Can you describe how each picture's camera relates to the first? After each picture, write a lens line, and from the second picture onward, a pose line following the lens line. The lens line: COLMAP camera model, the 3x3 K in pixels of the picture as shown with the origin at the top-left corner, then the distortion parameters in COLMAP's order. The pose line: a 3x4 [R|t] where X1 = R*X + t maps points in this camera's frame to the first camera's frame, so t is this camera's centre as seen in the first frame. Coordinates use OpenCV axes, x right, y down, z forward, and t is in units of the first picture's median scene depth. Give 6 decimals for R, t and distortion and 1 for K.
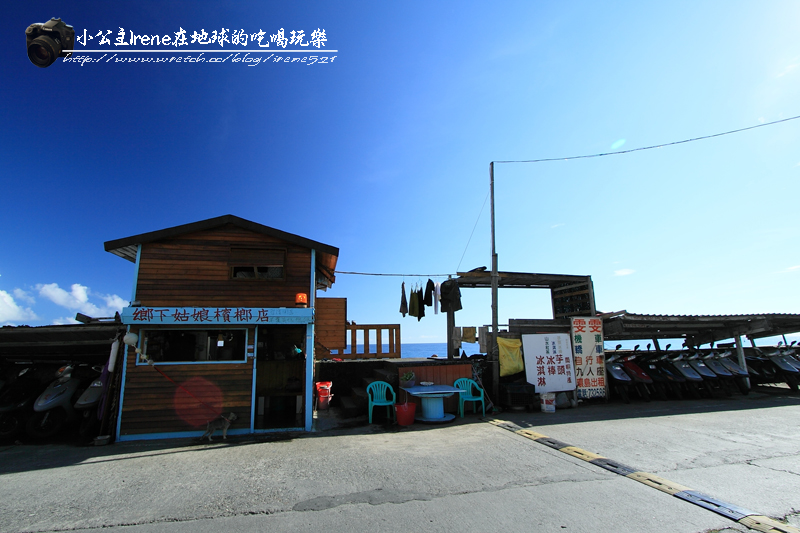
lens RADIAL K [[366.5, 0, 400.0], [0, 366.5, 266.5], [0, 0, 1]] dist [-0.001409, -0.000060]
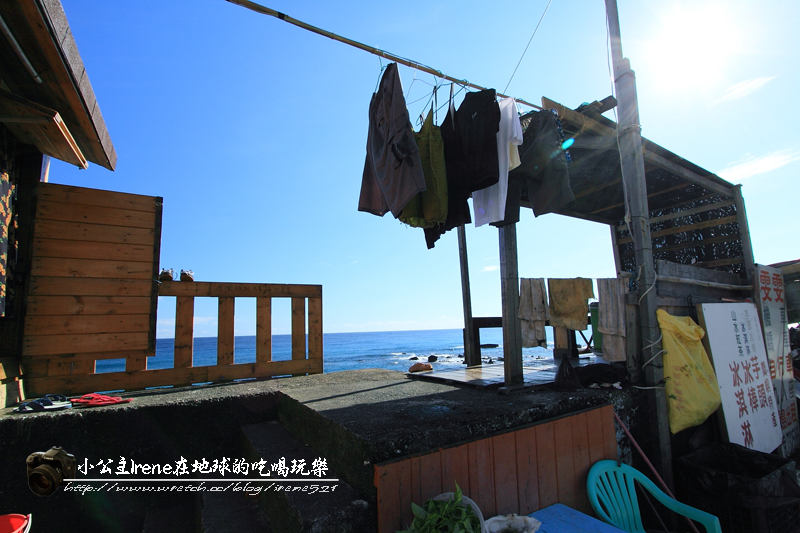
lens RADIAL K [[361.1, 0, 400.0], [0, 361.1, 266.5], [0, 0, 1]] dist [0.012215, 0.000017]
pose [[0.953844, 0.034081, 0.298364, -0.038691], [-0.044891, 0.998558, 0.029450, 0.127914], [-0.296930, -0.041485, 0.953998, 0.631957]]
